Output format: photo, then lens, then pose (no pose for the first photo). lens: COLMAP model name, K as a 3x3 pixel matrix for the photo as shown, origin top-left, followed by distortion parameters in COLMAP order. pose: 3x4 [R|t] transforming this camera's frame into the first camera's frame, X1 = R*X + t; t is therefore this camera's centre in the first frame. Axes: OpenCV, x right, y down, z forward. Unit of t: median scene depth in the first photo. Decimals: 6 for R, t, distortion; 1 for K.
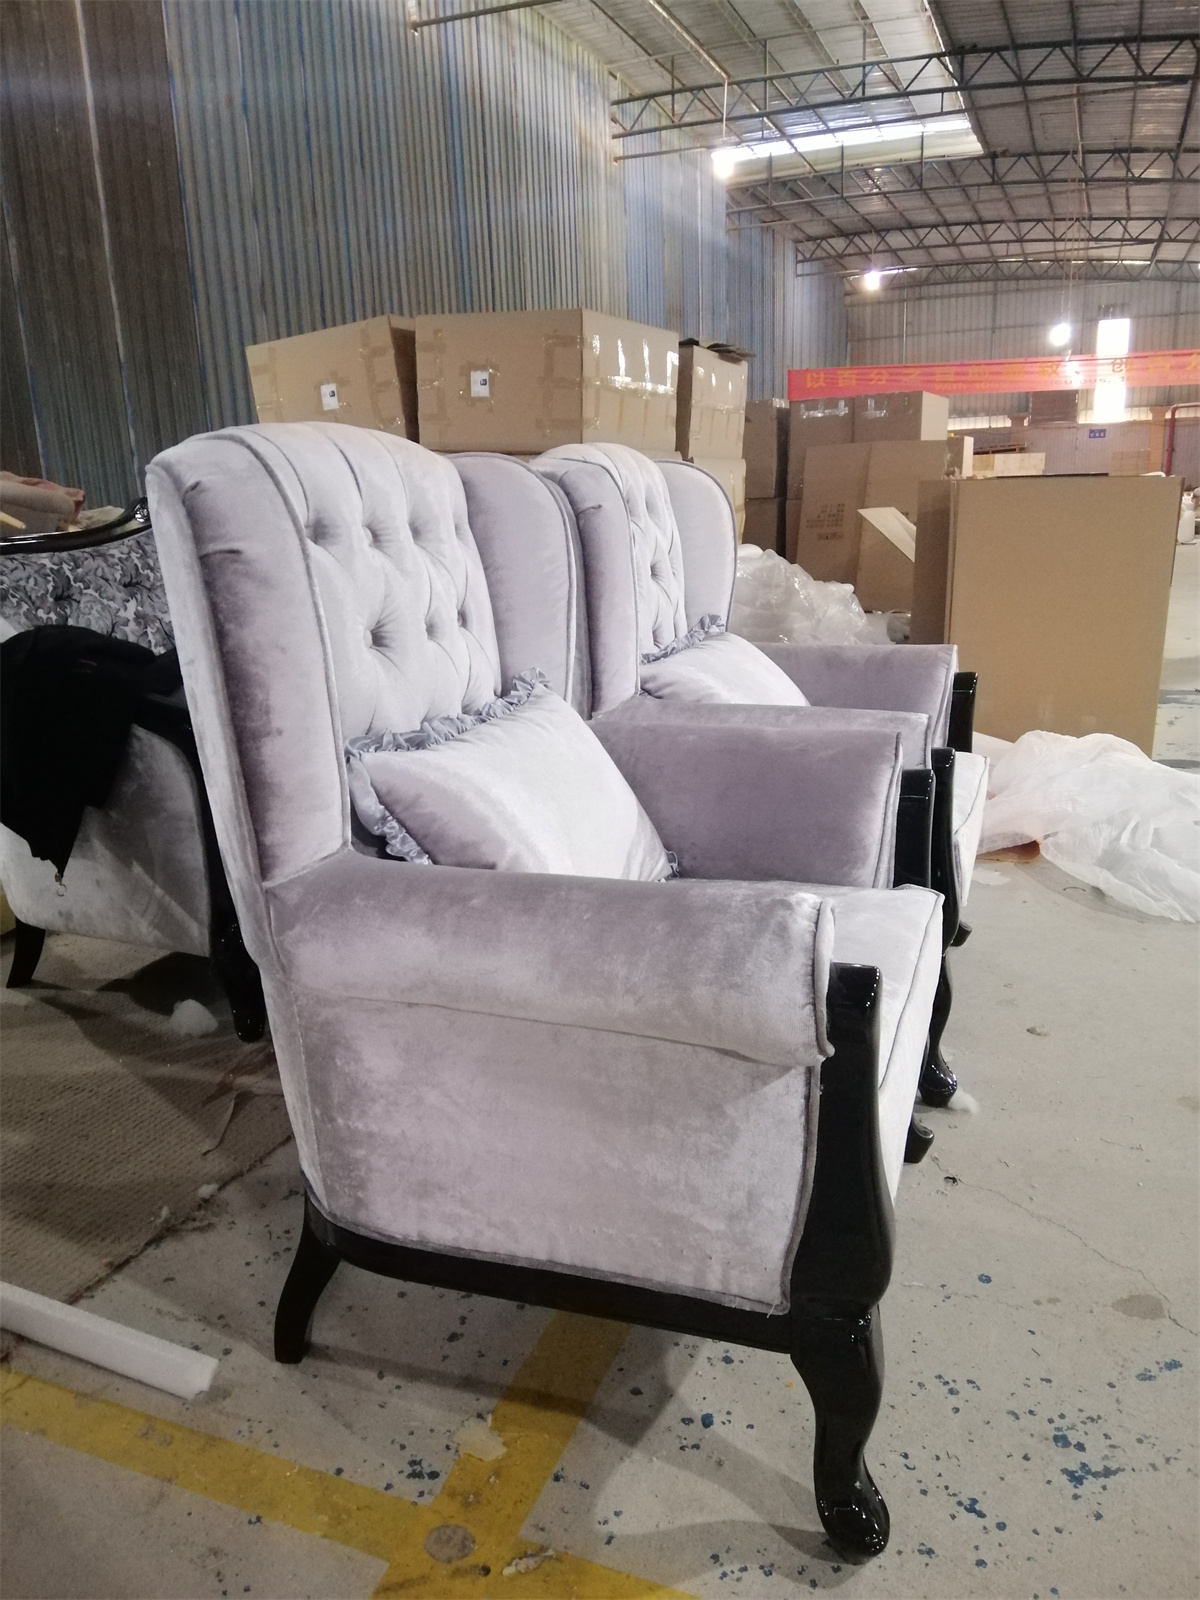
lens RADIAL K [[1200.4, 0, 597.4], [0, 1200.4, 804.2], [0, 0, 1]] dist [0.048476, -0.056608]
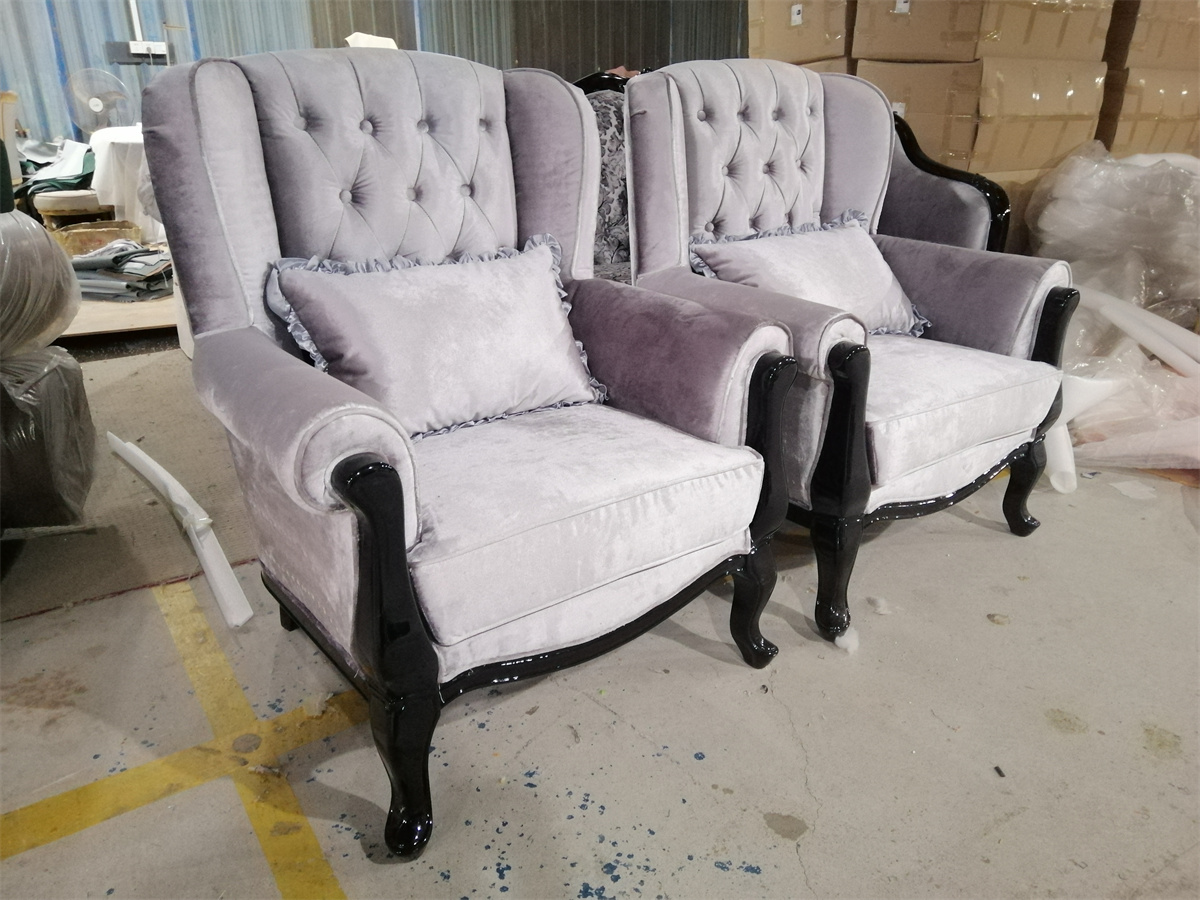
lens RADIAL K [[900.3, 0, 622.6], [0, 900.3, 451.0], [0, 0, 1]] dist [0.048476, -0.056608]
pose [[0.833840, 0.229400, -0.502082, 0.617010], [-0.163606, 0.971395, 0.172117, -0.065726], [0.527204, -0.061375, 0.847519, 0.162361]]
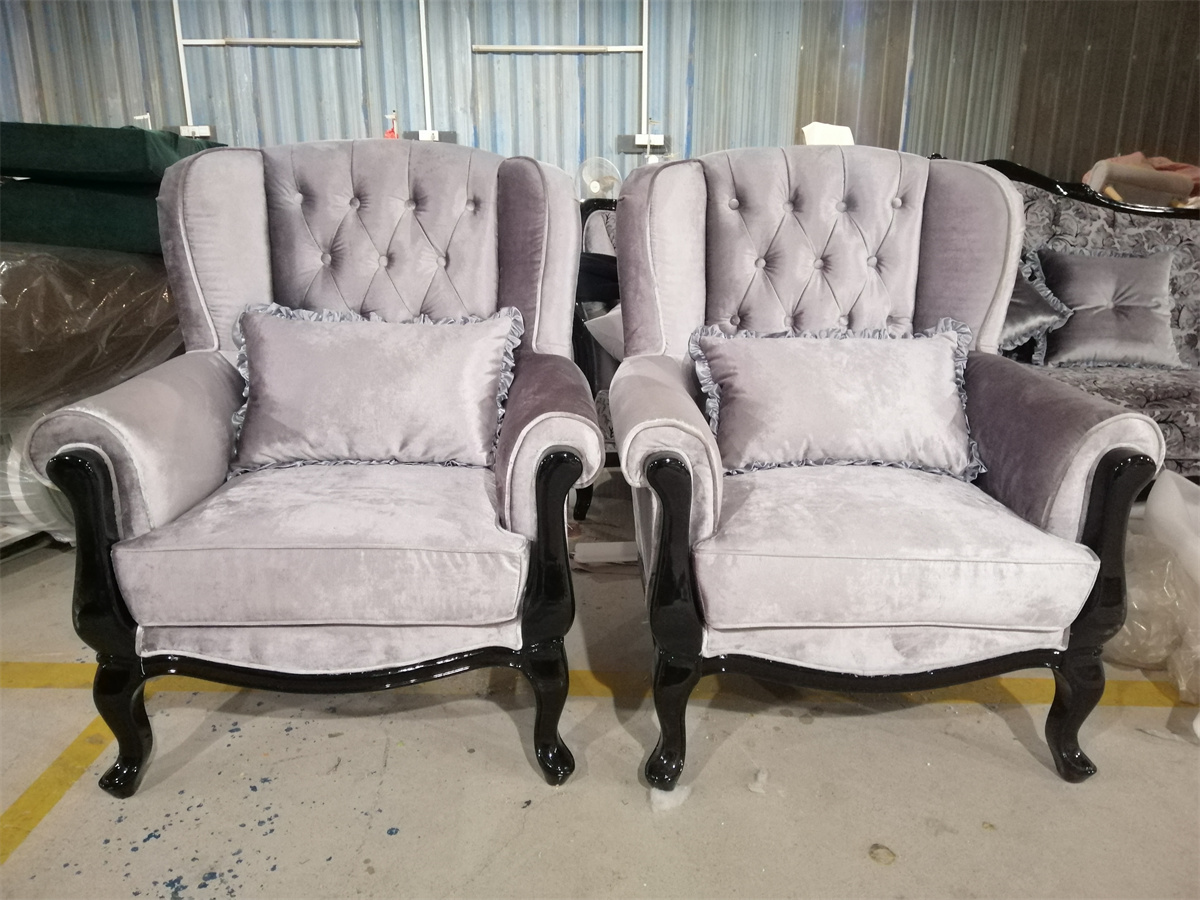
lens RADIAL K [[900.3, 0, 598.4], [0, 900.3, 444.0], [0, 0, 1]] dist [0.048476, -0.056608]
pose [[0.349035, 0.298885, -0.888168, 1.078376], [-0.258774, 0.941662, 0.215193, -0.241389], [0.900672, 0.154725, 0.406017, 0.756392]]
